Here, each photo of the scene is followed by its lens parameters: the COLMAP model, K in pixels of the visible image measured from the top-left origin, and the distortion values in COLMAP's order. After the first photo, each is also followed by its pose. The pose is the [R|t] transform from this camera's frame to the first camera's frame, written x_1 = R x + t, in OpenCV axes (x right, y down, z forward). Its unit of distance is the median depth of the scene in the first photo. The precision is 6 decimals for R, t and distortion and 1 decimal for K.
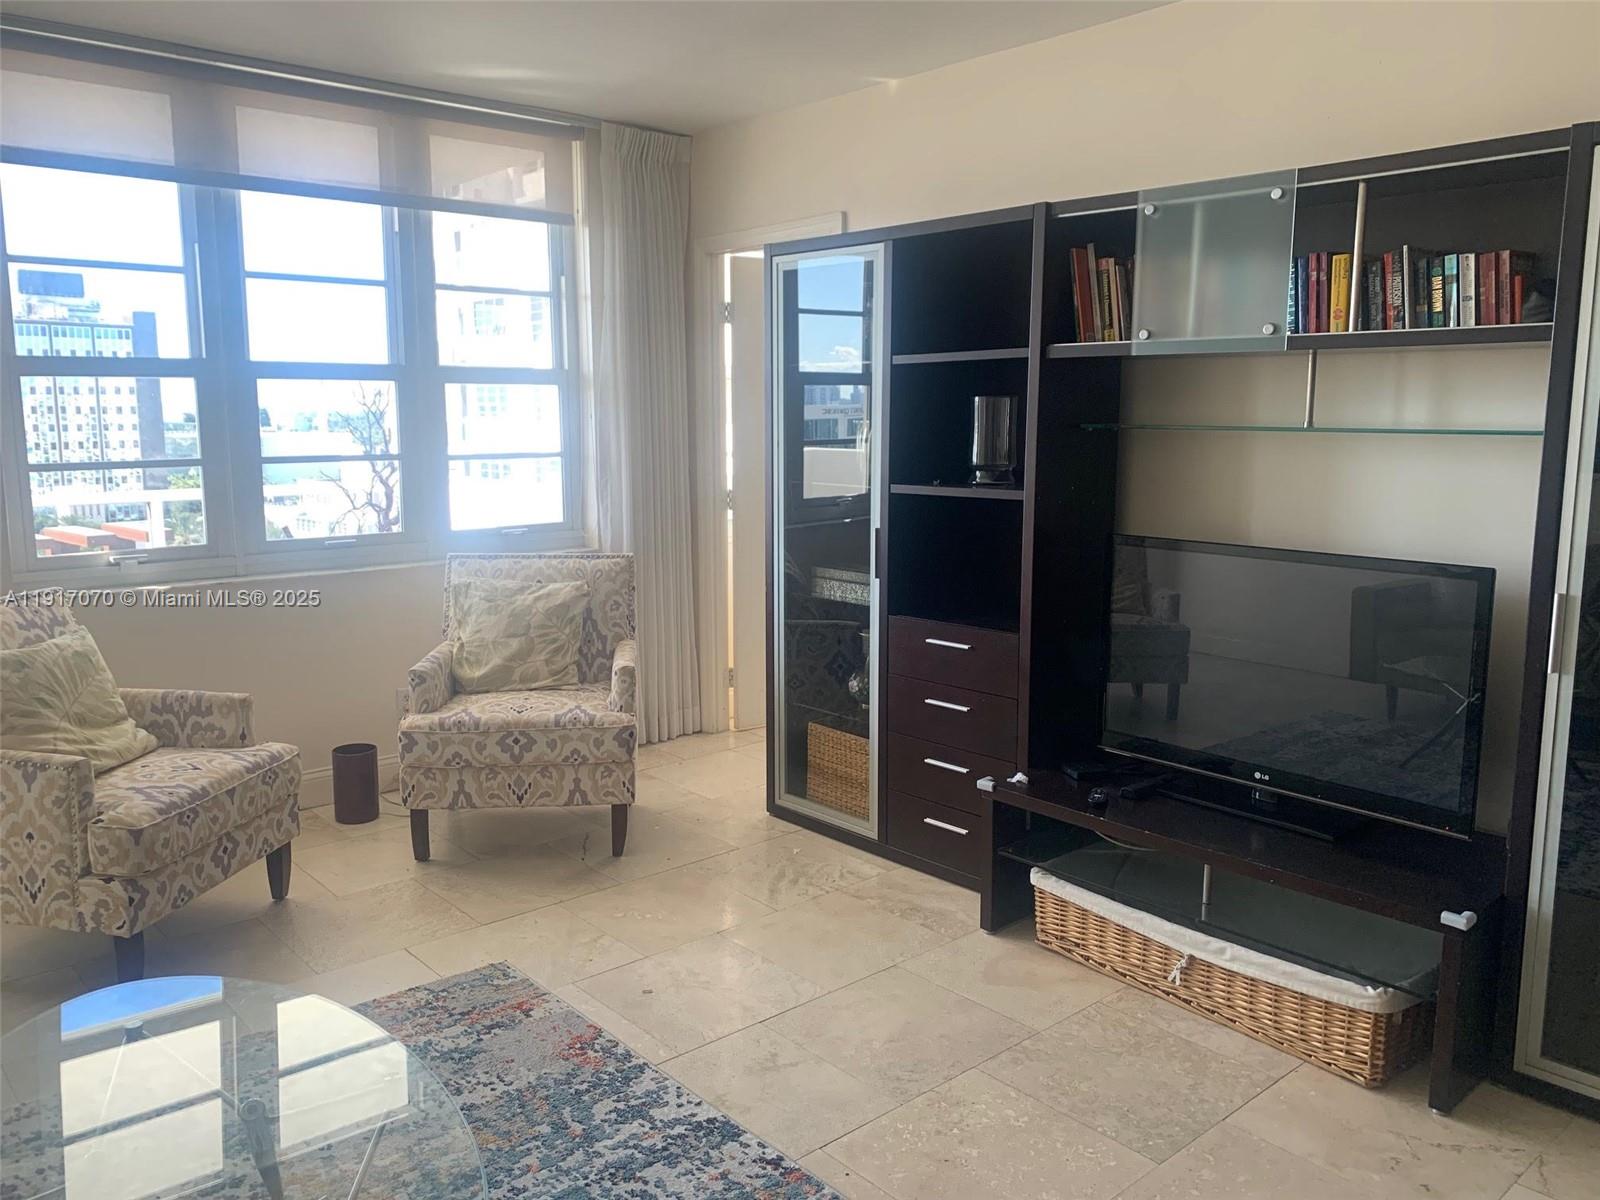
lens RADIAL K [[1212.9, 0, 769.3], [0, 1212.9, 585.5], [0, 0, 1]] dist [0.099181, -0.175082]
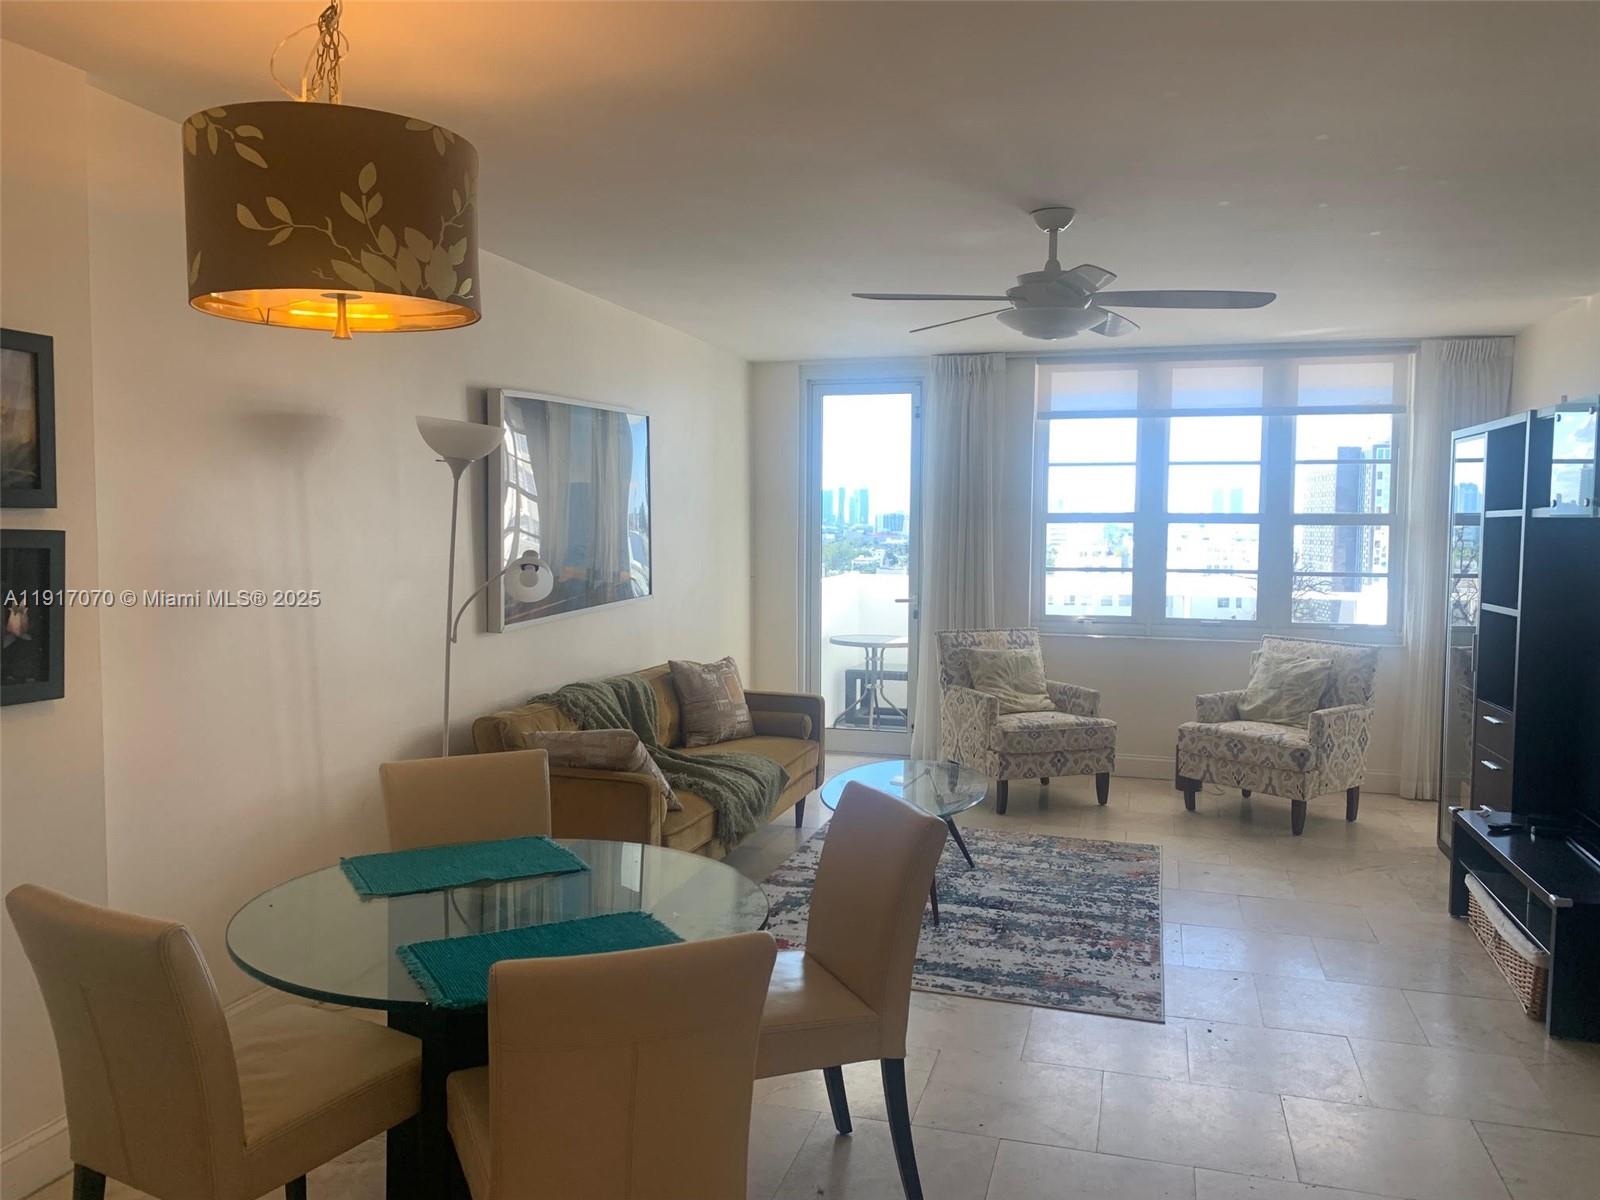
lens RADIAL K [[1218.5, 0, 800.0], [0, 1218.5, 600.0], [0, 0, 1]] dist [-0.003533, -0.003841]
pose [[0.546584, 0.059409, -0.835294, 0.821663], [-0.128122, 0.991669, -0.013307, 0.030803], [0.827545, 0.114293, 0.549642, -0.398943]]
